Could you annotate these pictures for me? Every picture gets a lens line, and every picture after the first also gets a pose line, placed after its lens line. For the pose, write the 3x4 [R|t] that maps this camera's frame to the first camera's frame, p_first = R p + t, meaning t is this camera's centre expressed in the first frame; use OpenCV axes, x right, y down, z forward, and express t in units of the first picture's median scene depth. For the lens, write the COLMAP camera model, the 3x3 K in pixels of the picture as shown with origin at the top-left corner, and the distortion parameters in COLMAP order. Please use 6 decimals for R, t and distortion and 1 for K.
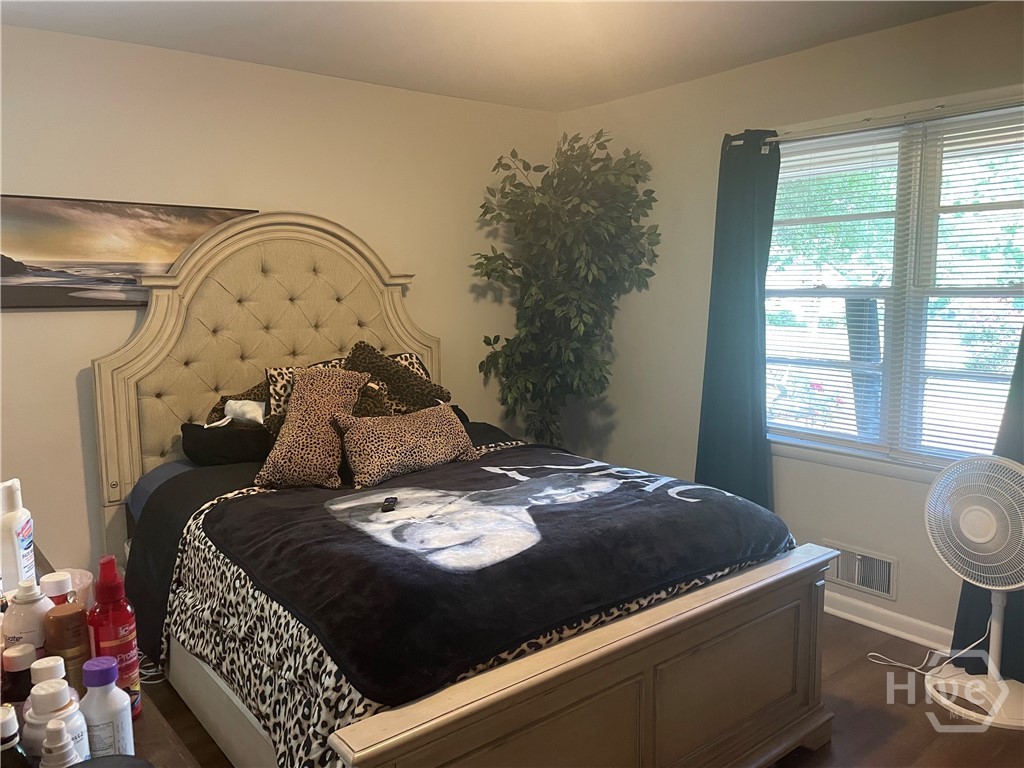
lens RADIAL K [[776.3, 0, 515.3], [0, 776.3, 383.5], [0, 0, 1]] dist [0.102594, -0.132665]
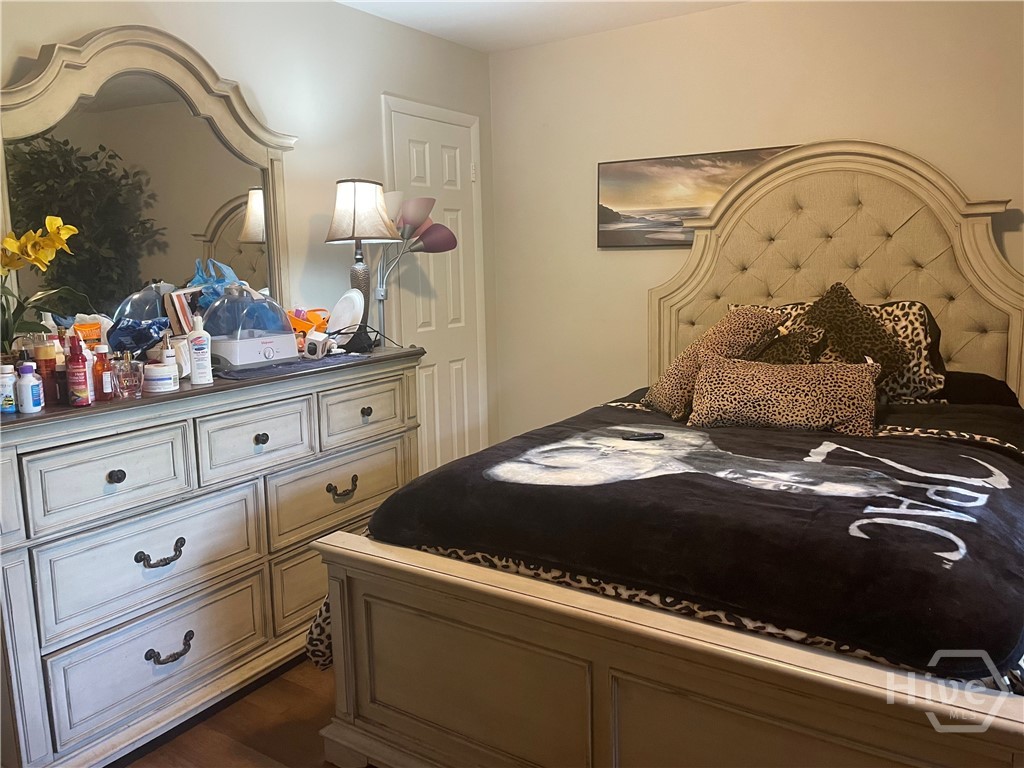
lens RADIAL K [[776.3, 0, 515.3], [0, 776.3, 383.5], [0, 0, 1]] dist [0.102594, -0.132665]
pose [[0.310200, 0.159071, -0.937268, 0.682475], [-0.104093, 0.985657, 0.132833, -0.028506], [0.944955, 0.056358, 0.322309, 0.481811]]
